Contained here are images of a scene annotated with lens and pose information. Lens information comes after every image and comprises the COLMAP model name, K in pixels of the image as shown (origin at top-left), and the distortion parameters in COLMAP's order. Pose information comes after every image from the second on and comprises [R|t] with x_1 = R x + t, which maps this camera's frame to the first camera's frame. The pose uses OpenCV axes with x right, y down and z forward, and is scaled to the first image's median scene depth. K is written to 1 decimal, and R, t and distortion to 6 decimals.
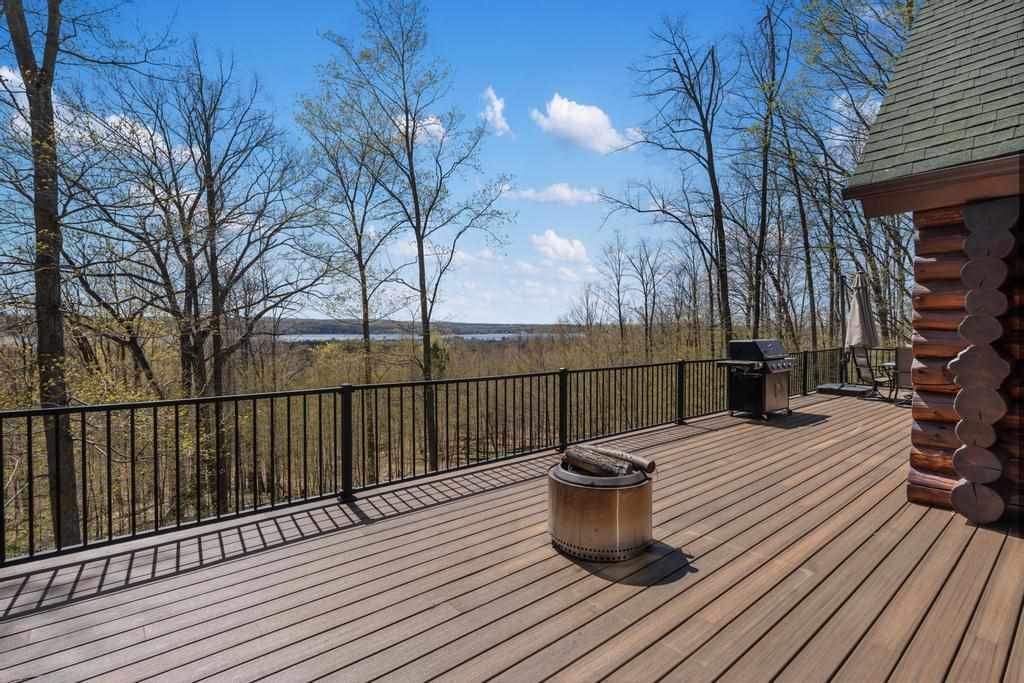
lens RADIAL K [[504.1, 0, 514.7], [0, 504.1, 337.7], [0, 0, 1]] dist [-0.001614, -0.000174]
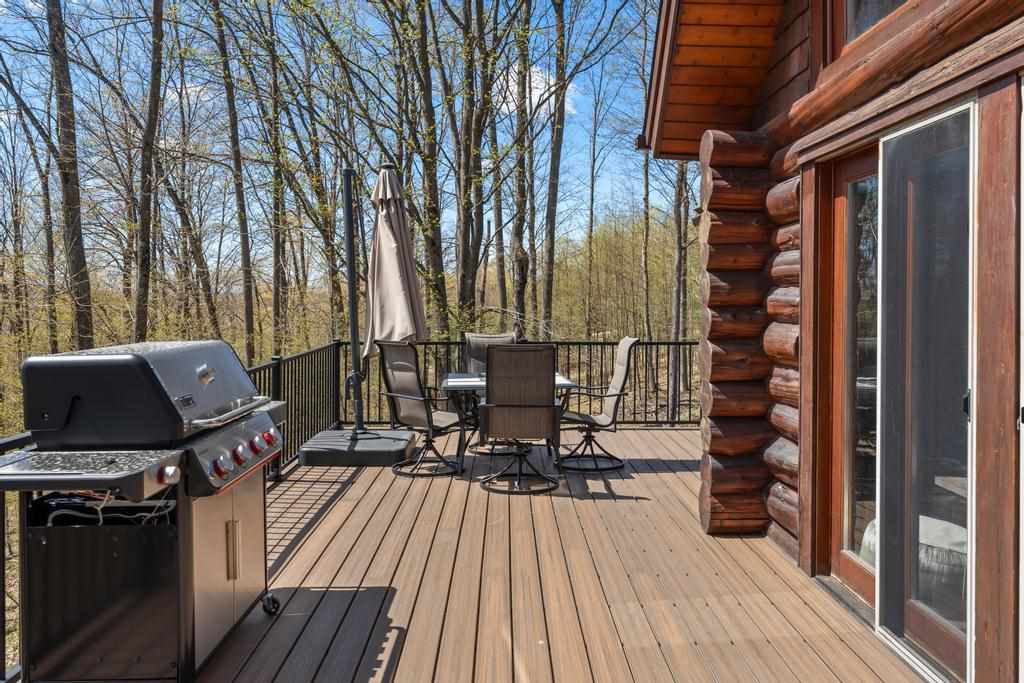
lens RADIAL K [[829.7, 0, 512.8], [0, 829.7, 304.8], [0, 0, 1]] dist [-0.004134, -0.004514]
pose [[0.646609, -0.002674, 0.762817, 0.095630], [0.008933, 0.999952, -0.004067, -0.003770], [-0.762770, 0.009444, 0.646601, 0.201033]]
